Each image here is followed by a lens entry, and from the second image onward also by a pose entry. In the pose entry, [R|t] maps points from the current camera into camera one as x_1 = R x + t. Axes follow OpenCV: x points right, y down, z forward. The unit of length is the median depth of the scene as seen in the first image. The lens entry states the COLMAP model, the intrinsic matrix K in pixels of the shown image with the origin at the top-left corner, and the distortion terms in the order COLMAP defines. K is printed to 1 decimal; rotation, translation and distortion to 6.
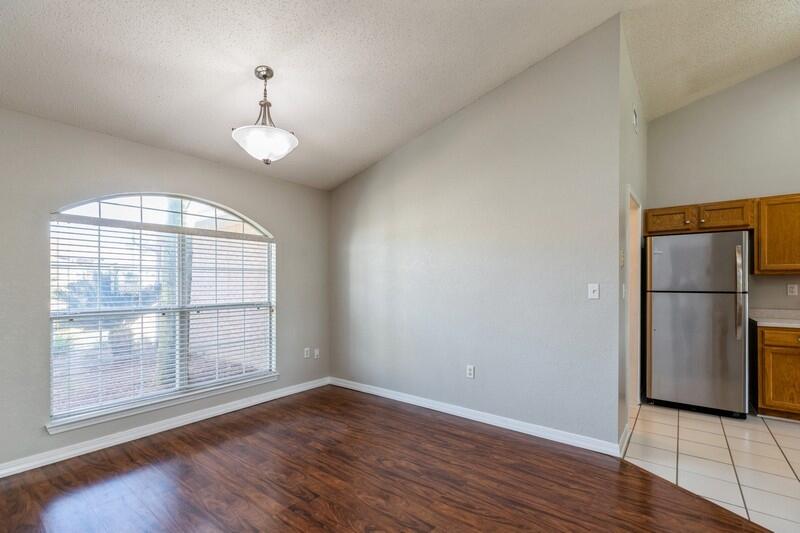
lens RADIAL K [[358.1, 0, 403.9], [0, 358.1, 286.3], [0, 0, 1]] dist [0.000252, -0.001002]
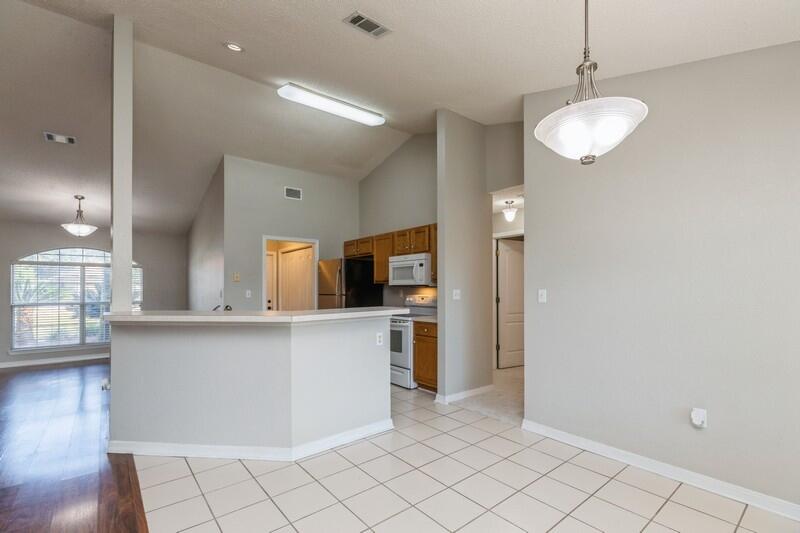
lens RADIAL K [[358.1, 0, 395.2], [0, 358.1, 285.3], [0, 0, 1]] dist [0.000252, -0.001002]
pose [[0.975138, -0.007170, -0.221484, 1.348229], [0.002497, 0.999769, -0.021370, 0.007355], [0.221586, 0.020286, 0.974930, -0.497927]]
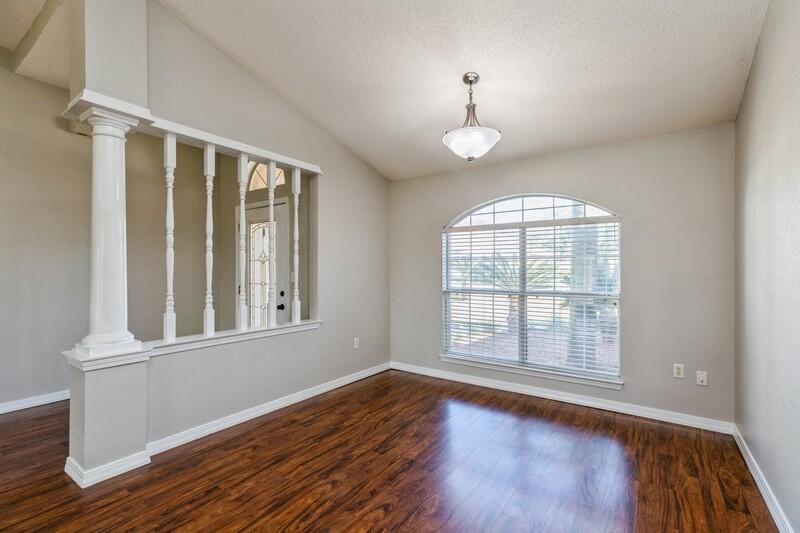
lens RADIAL K [[358.1, 0, 407.5], [0, 358.1, 270.0], [0, 0, 1]] dist [0.000252, -0.001002]
pose [[0.058094, 0.001373, -0.998310, 0.452280], [-0.013174, 0.999913, 0.000608, -0.005483], [0.998224, 0.013116, 0.058107, 0.493023]]
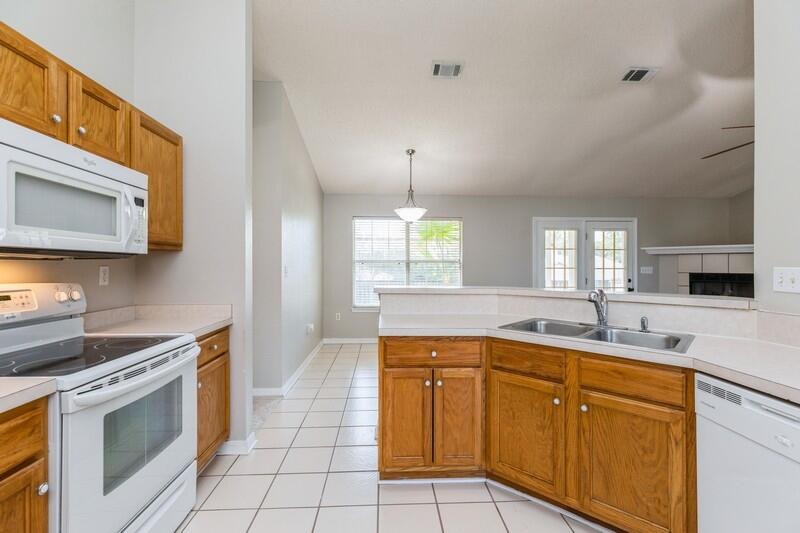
lens RADIAL K [[358.1, 0, 401.9], [0, 358.1, 263.4], [0, 0, 1]] dist [0.000252, -0.001002]
pose [[-0.653683, 0.004494, 0.756755, 0.575665], [0.007739, 0.999970, 0.000746, -0.003848], [-0.756729, 0.006344, -0.653698, 0.761544]]
